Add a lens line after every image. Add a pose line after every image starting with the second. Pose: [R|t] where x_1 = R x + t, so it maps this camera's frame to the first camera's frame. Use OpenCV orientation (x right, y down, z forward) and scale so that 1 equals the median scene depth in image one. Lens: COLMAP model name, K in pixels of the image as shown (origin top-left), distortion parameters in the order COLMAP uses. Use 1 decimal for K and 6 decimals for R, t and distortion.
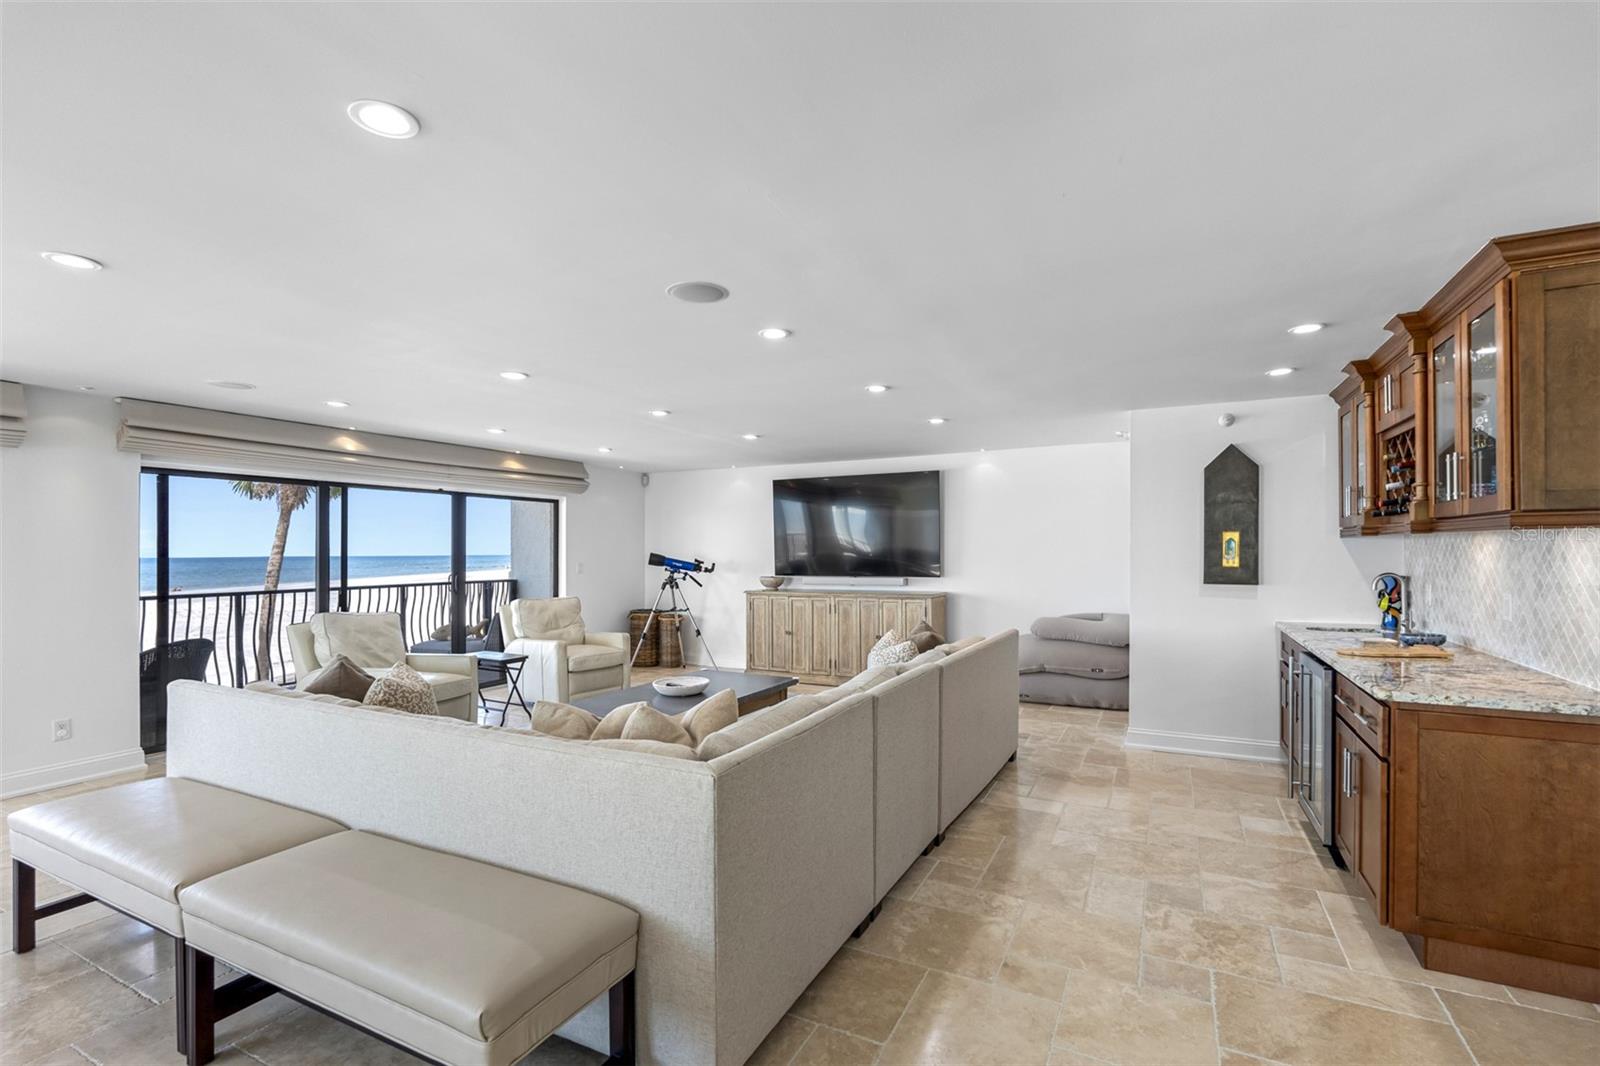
lens RADIAL K [[718.9, 0, 808.3], [0, 718.9, 554.9], [0, 0, 1]] dist [-0.004619, 0.000743]
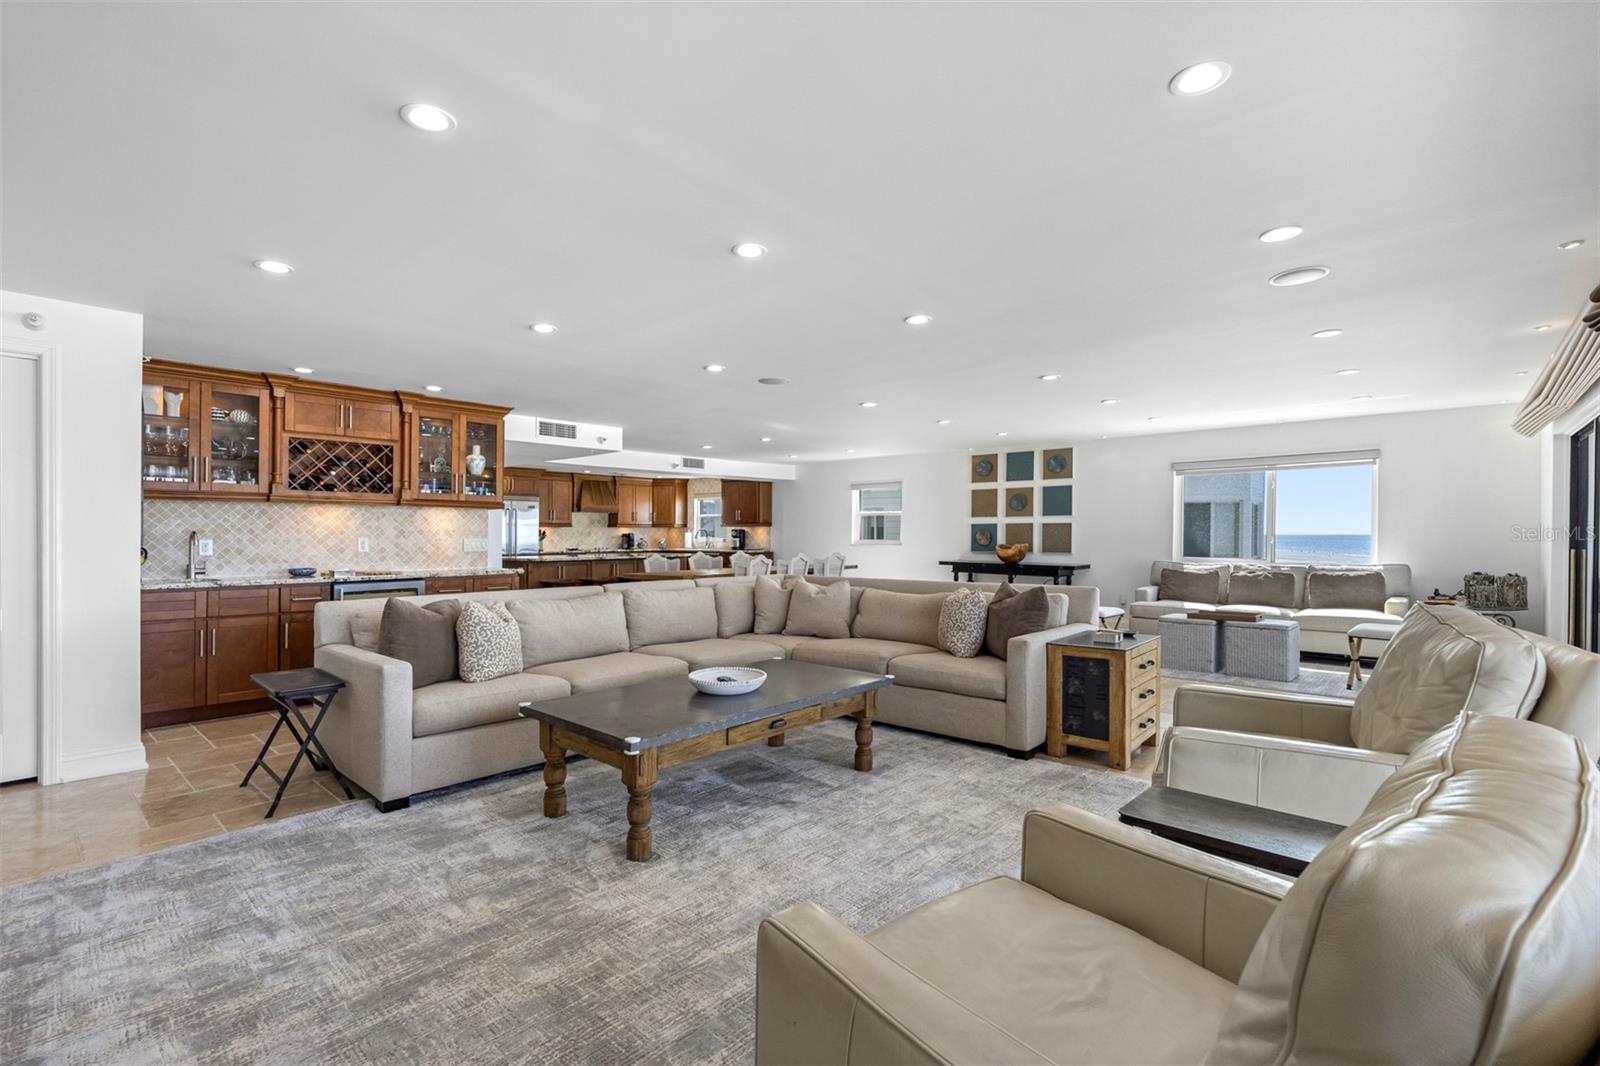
lens RADIAL K [[718.9, 0, 816.0], [0, 718.9, 525.5], [0, 0, 1]] dist [-0.004619, 0.000743]
pose [[-0.969658, 0.011973, 0.244172, -0.321502], [0.010363, 0.999915, -0.007878, 0.022733], [-0.244245, -0.005109, -0.969700, 1.213303]]
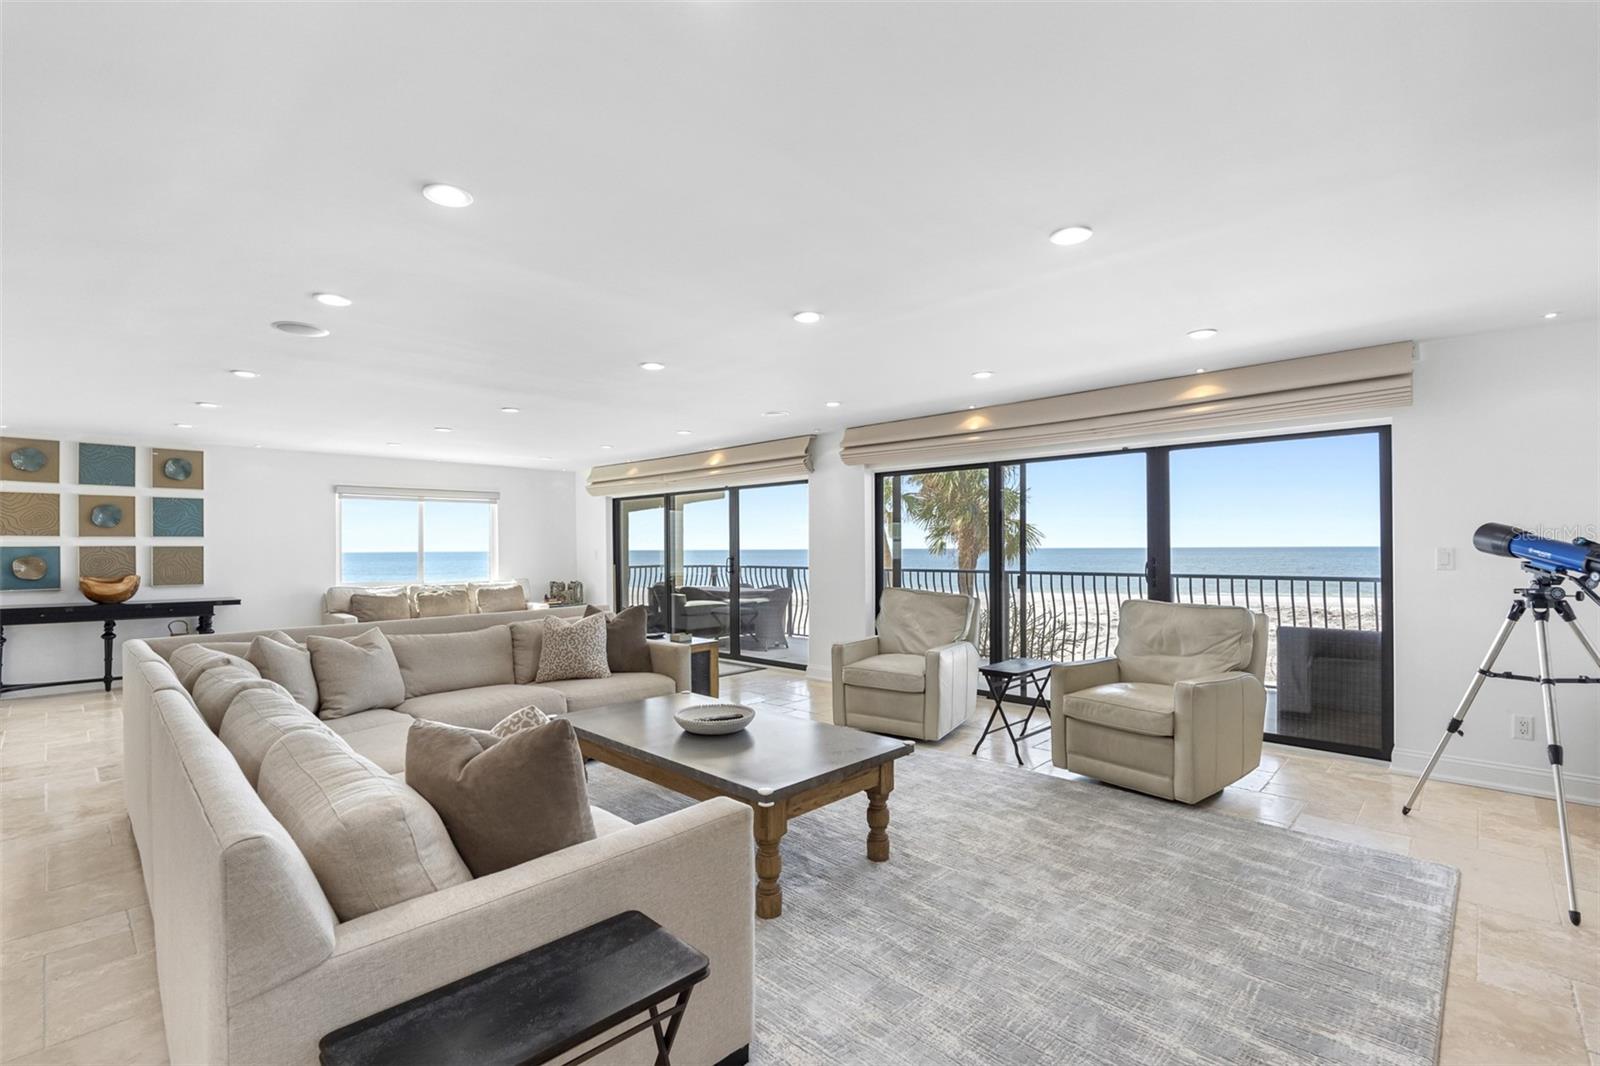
lens RADIAL K [[718.9, 0, 798.1], [0, 718.9, 538.8], [0, 0, 1]] dist [-0.004619, 0.000743]
pose [[-0.293734, -0.002443, -0.955884, 0.334903], [0.003539, 0.999987, -0.003643, 0.007140], [0.955881, -0.004453, -0.293722, 0.926389]]
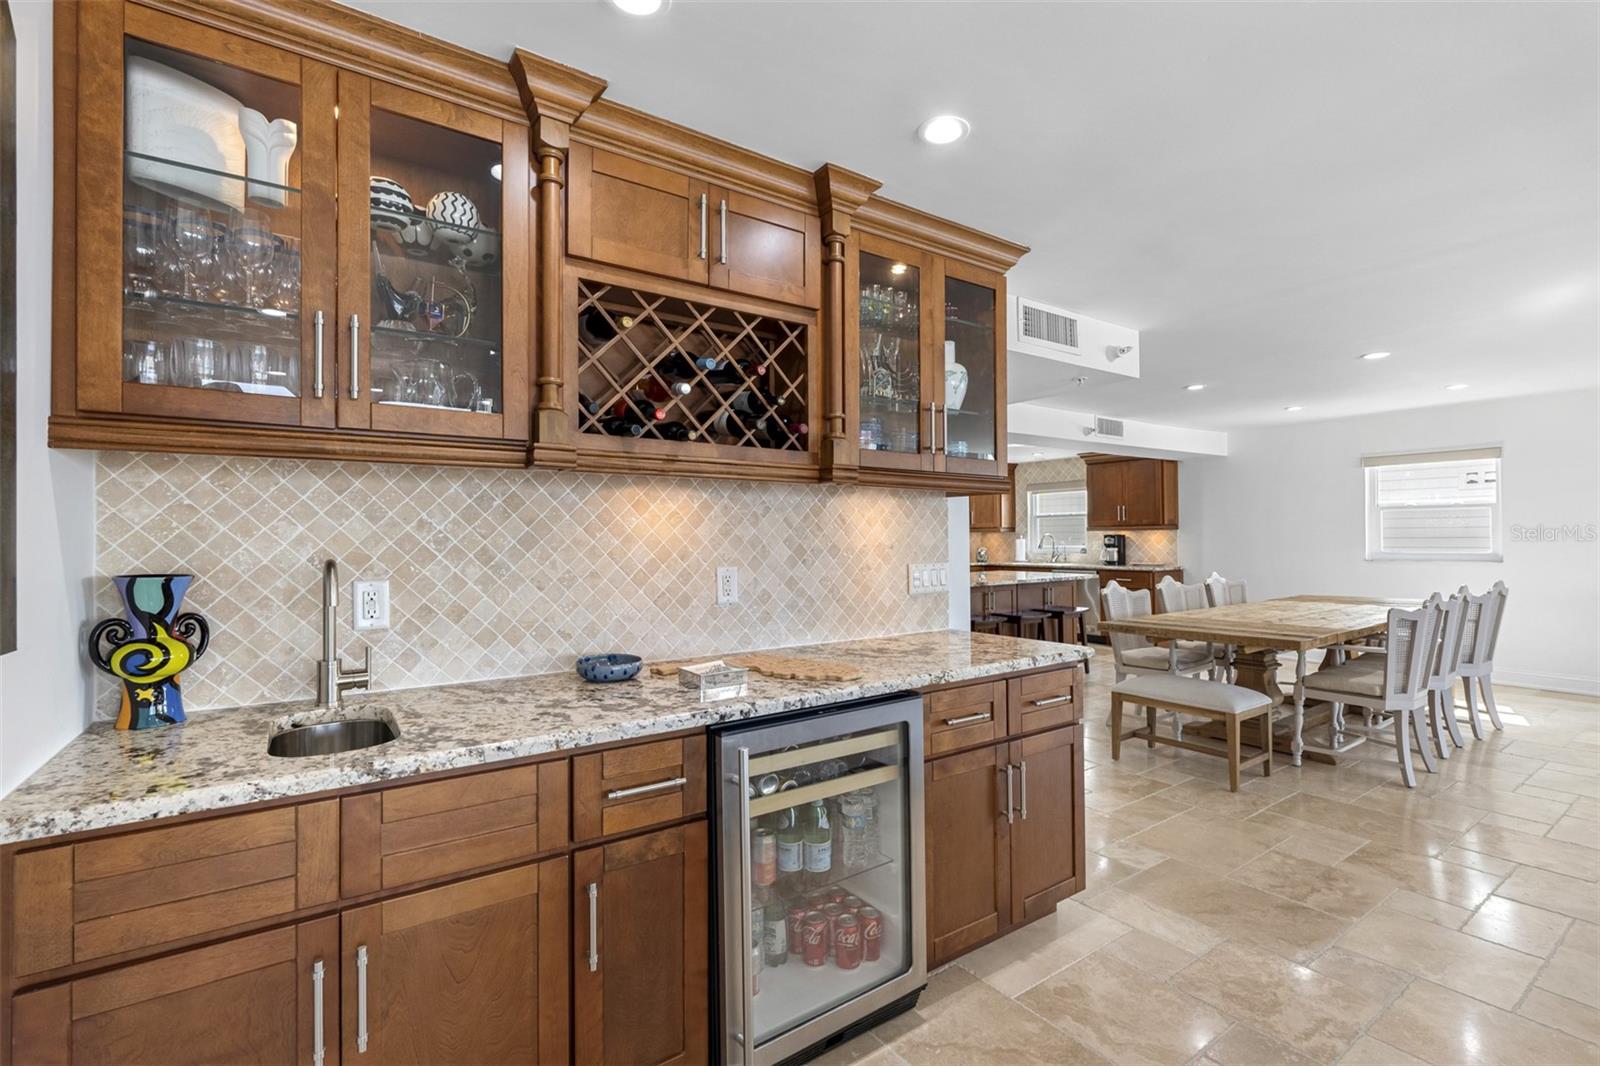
lens RADIAL K [[718.9, 0, 807.7], [0, 718.9, 533.3], [0, 0, 1]] dist [-0.004619, 0.000743]
pose [[-0.879945, 0.016738, 0.474780, 0.249101], [0.016545, 0.999853, -0.004585, 0.010463], [-0.474787, 0.003821, -0.880092, 0.771881]]
